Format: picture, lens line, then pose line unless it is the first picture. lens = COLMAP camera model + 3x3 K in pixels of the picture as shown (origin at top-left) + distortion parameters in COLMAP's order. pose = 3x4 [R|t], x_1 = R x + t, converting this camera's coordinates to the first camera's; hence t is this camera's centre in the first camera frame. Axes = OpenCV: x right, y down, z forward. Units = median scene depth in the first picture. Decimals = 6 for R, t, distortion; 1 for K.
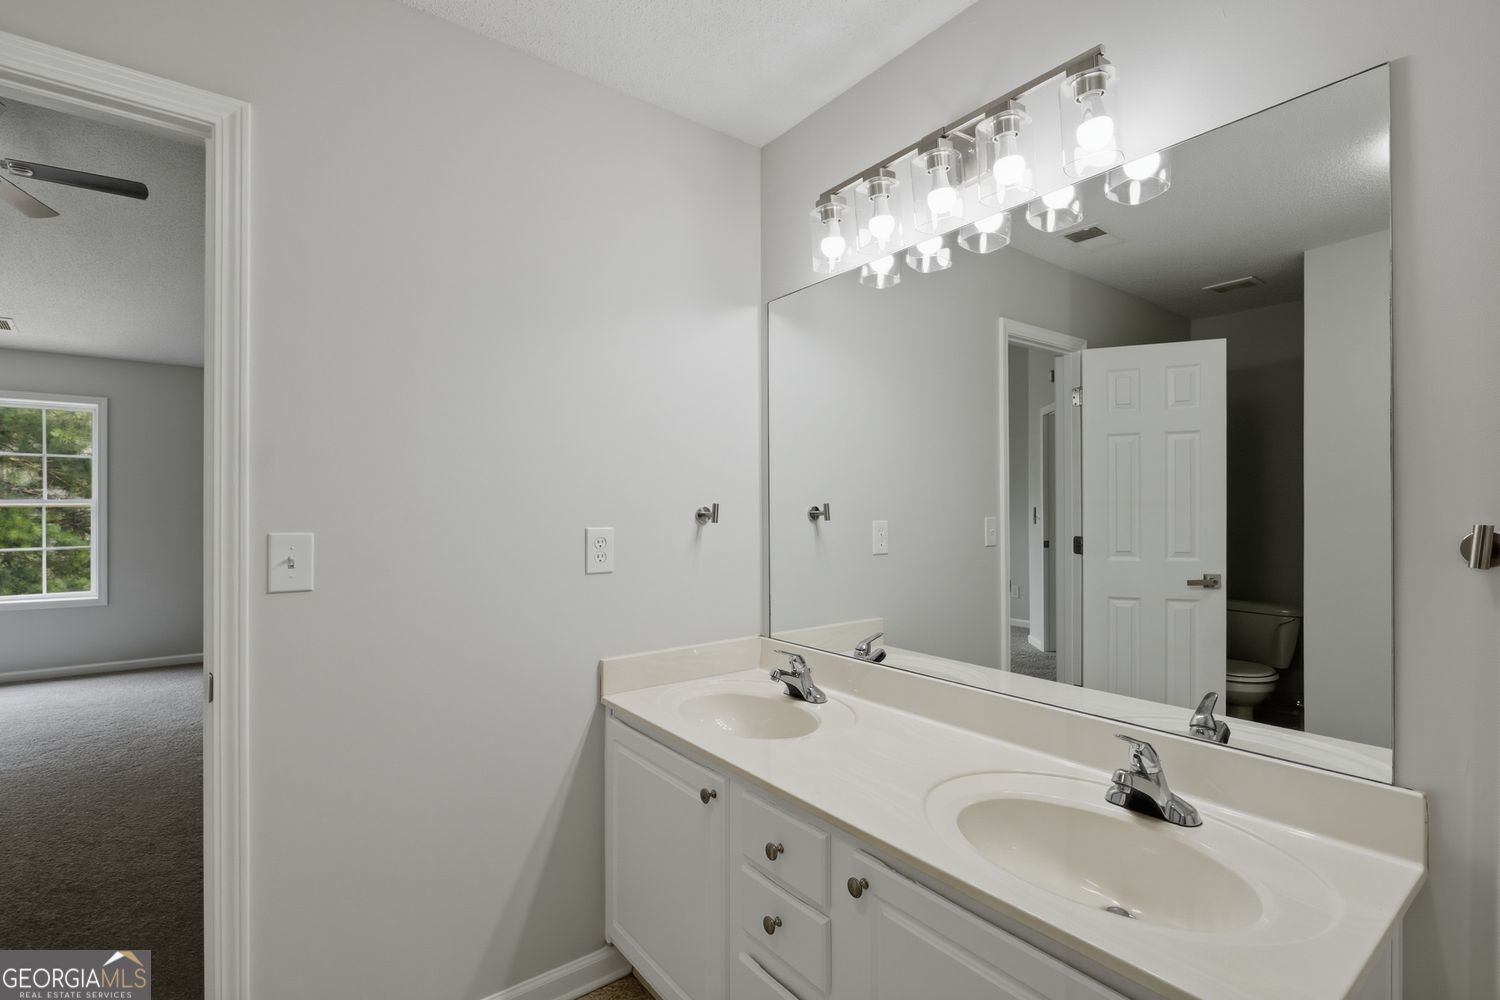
lens RADIAL K [[686.9, 0, 750.4], [0, 686.9, 489.4], [0, 0, 1]] dist [-0.011773, 0.003062]
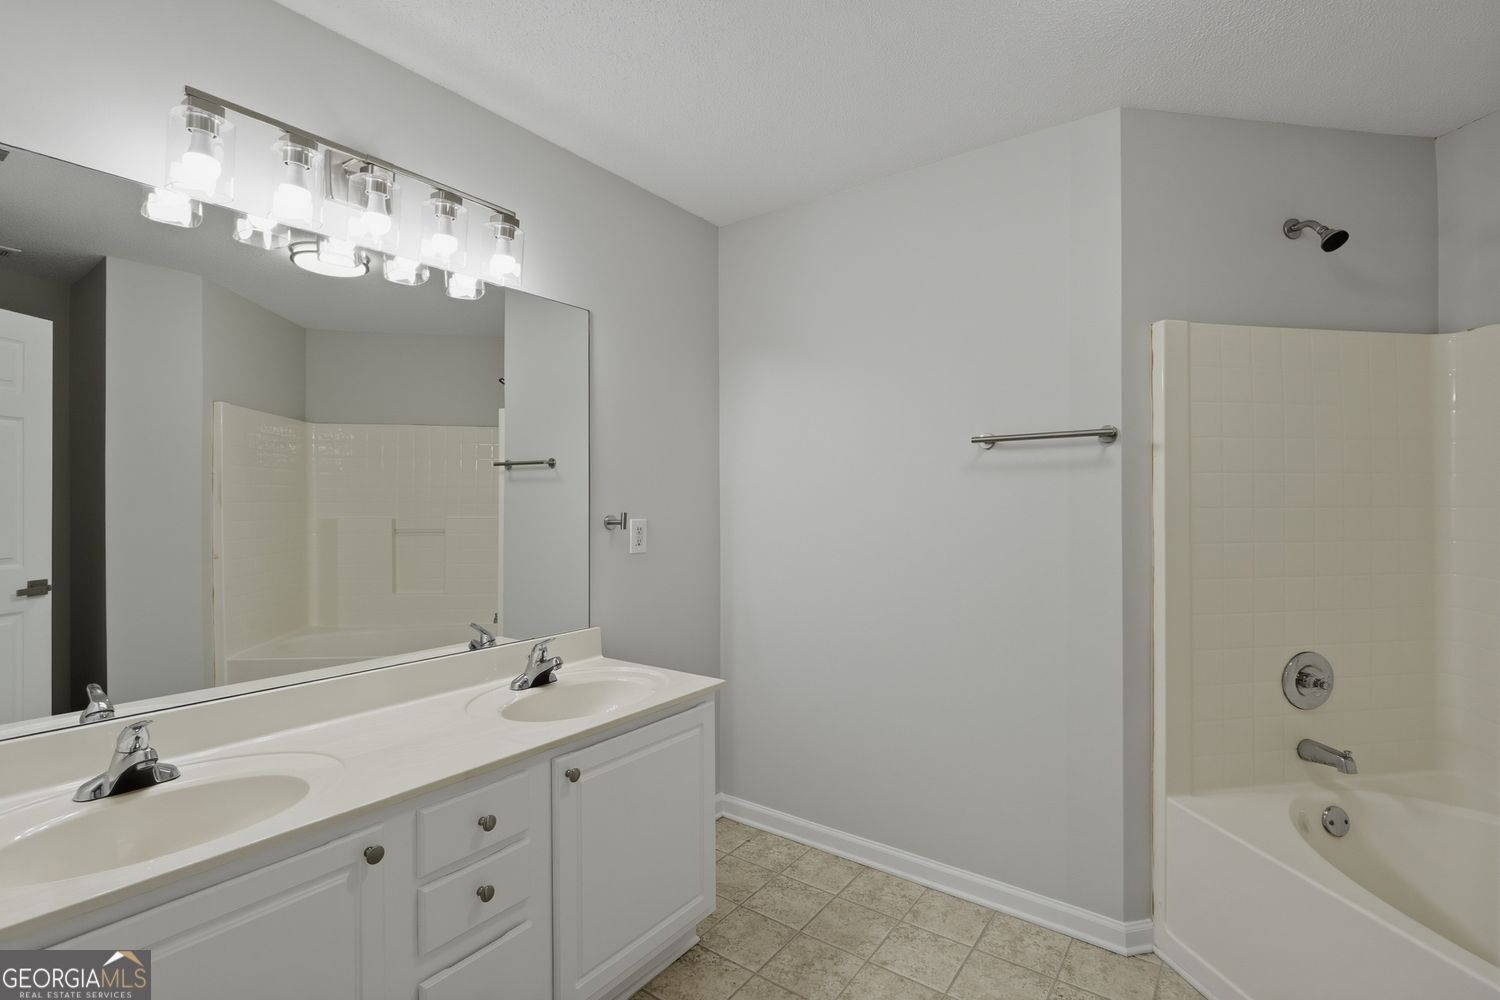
lens RADIAL K [[686.9, 0, 748.3], [0, 686.9, 505.9], [0, 0, 1]] dist [-0.011773, 0.003062]
pose [[-0.291156, -0.014691, 0.956563, -0.940216], [-0.024564, 0.999667, 0.007876, -0.007390], [-0.956360, -0.021204, -0.291420, 0.767385]]
